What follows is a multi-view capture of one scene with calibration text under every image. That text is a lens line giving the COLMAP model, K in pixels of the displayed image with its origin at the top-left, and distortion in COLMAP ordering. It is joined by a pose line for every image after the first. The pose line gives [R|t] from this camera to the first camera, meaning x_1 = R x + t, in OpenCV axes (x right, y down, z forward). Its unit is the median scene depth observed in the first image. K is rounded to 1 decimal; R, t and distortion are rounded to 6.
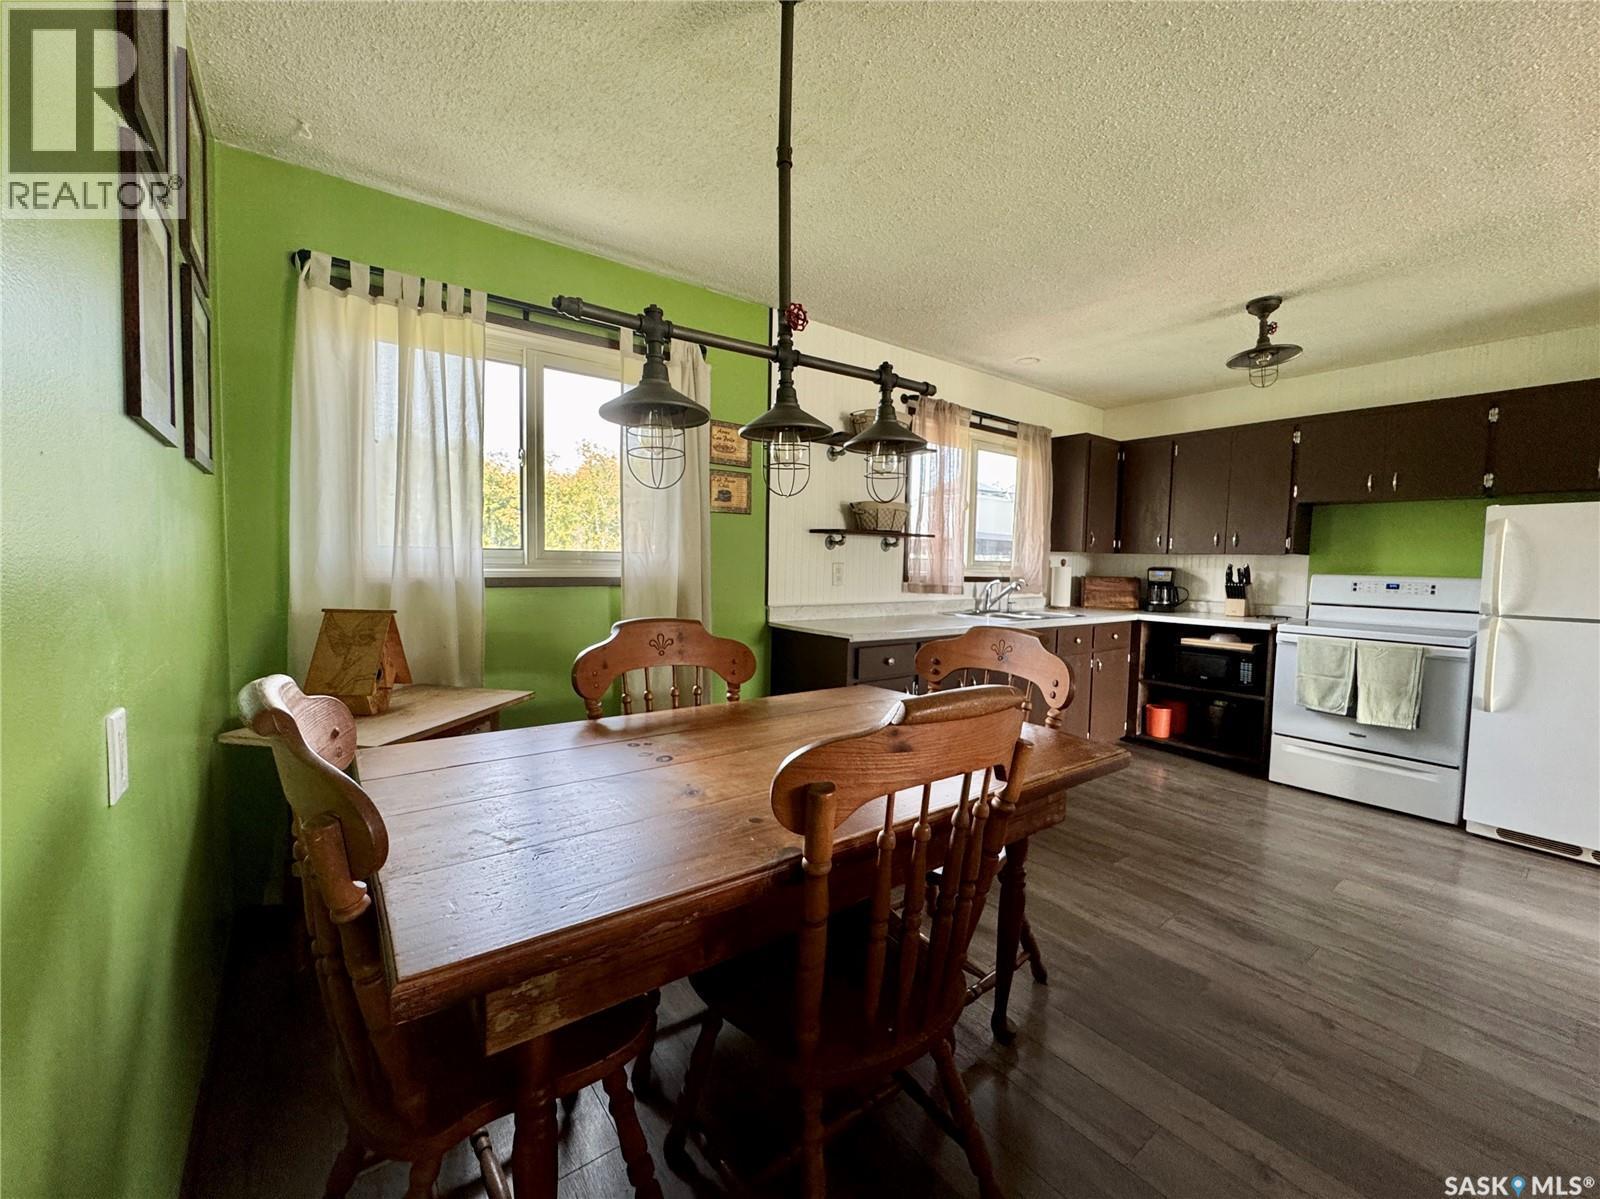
lens RADIAL K [[646.4, 0, 793.8], [0, 646.4, 592.9], [0, 0, 1]] dist [0.001088, 0.000169]
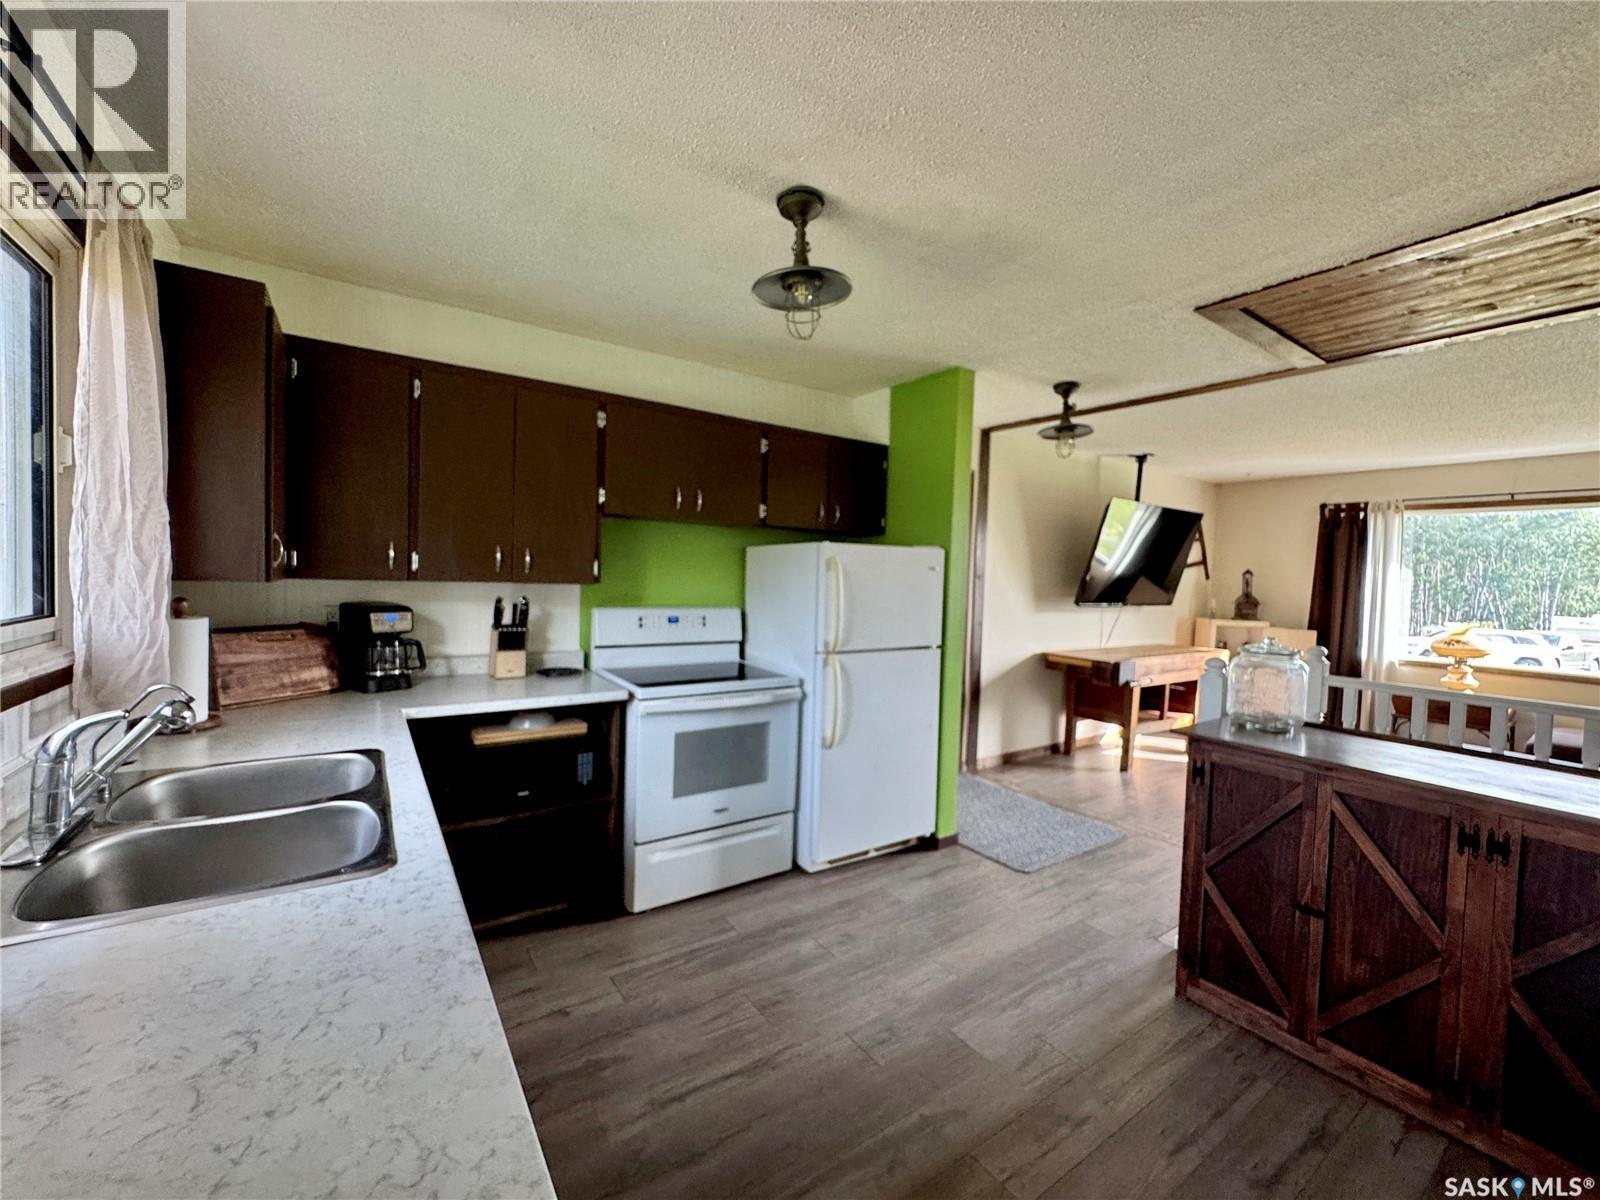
lens RADIAL K [[646.4, 0, 793.8], [0, 646.4, 593.4], [0, 0, 1]] dist [0.001088, 0.000169]
pose [[0.064045, -0.053802, 0.996496, 0.068868], [0.020826, 0.998400, 0.052566, -0.082009], [-0.997730, 0.017387, 0.065063, 0.732477]]
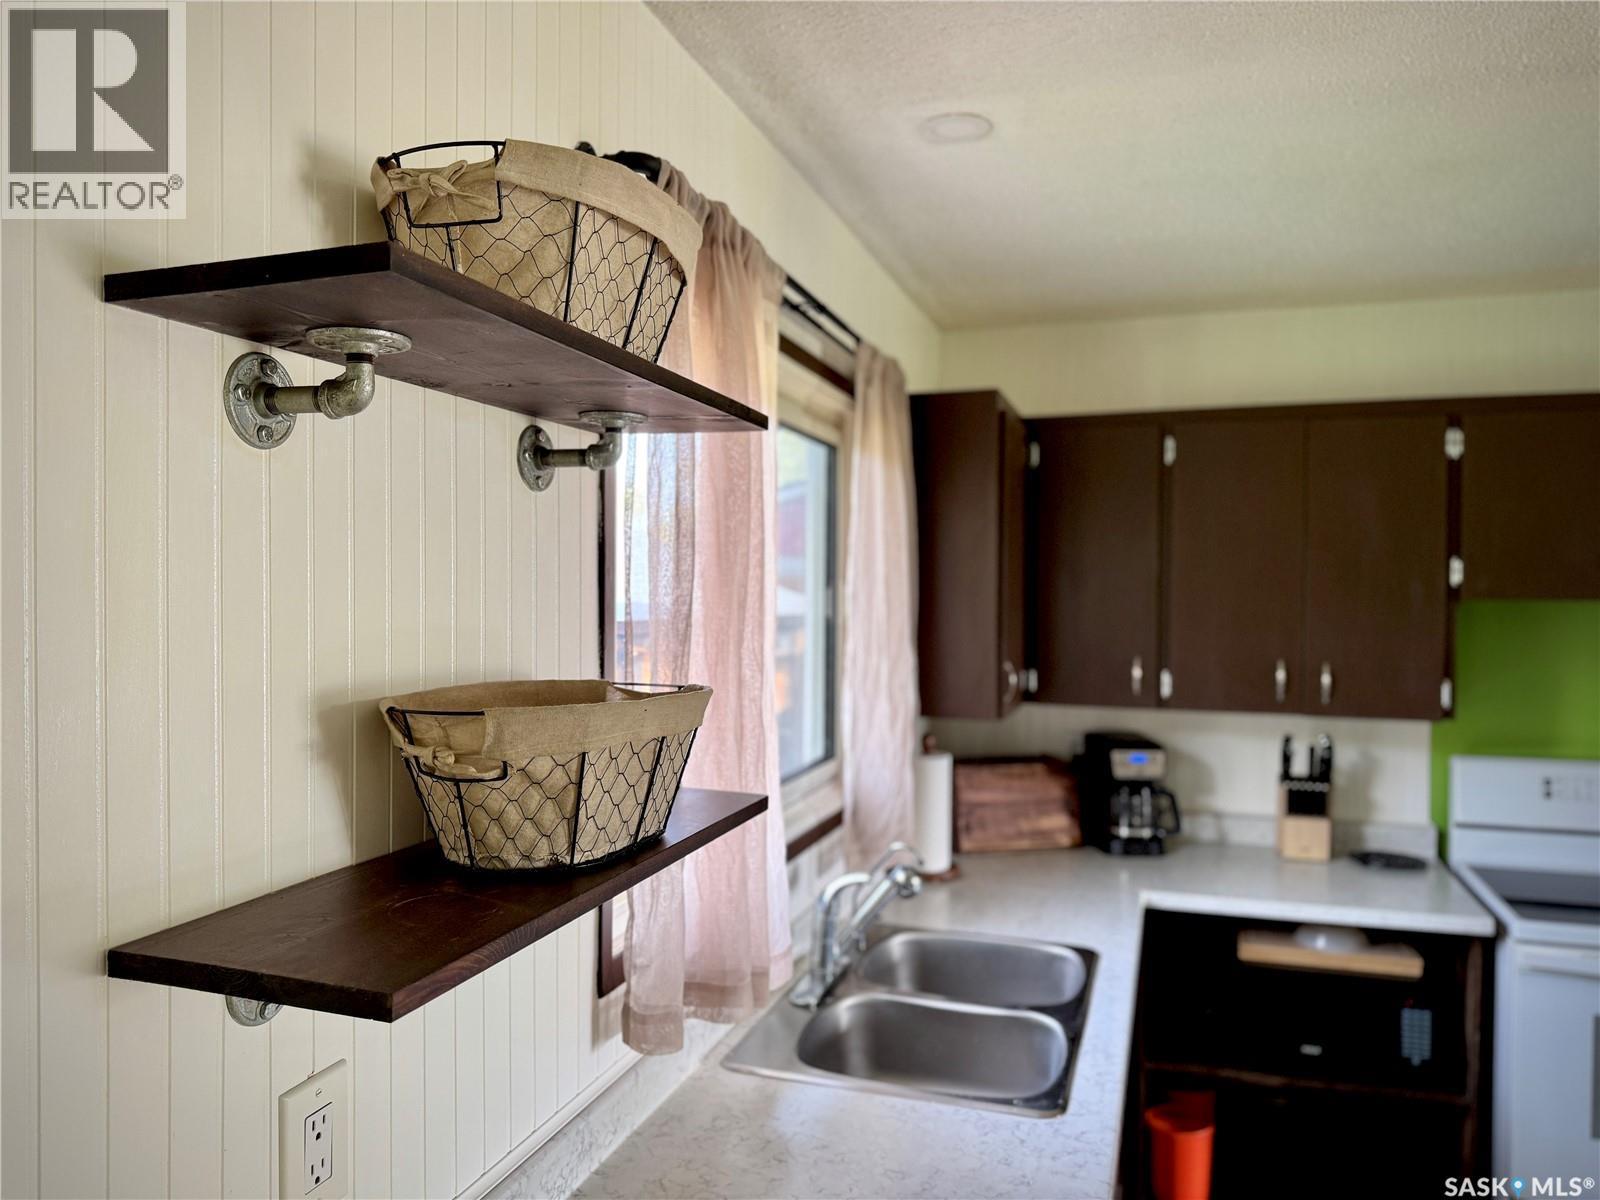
lens RADIAL K [[1132.3, 0, 800.0], [0, 1132.3, 600.0], [0, 0, 1]] dist [0.004570, -0.035011]
pose [[0.824039, -0.021081, 0.566141, 0.011311], [0.038787, 0.999062, -0.019254, -0.139362], [-0.565204, 0.037825, 0.824084, 0.629386]]
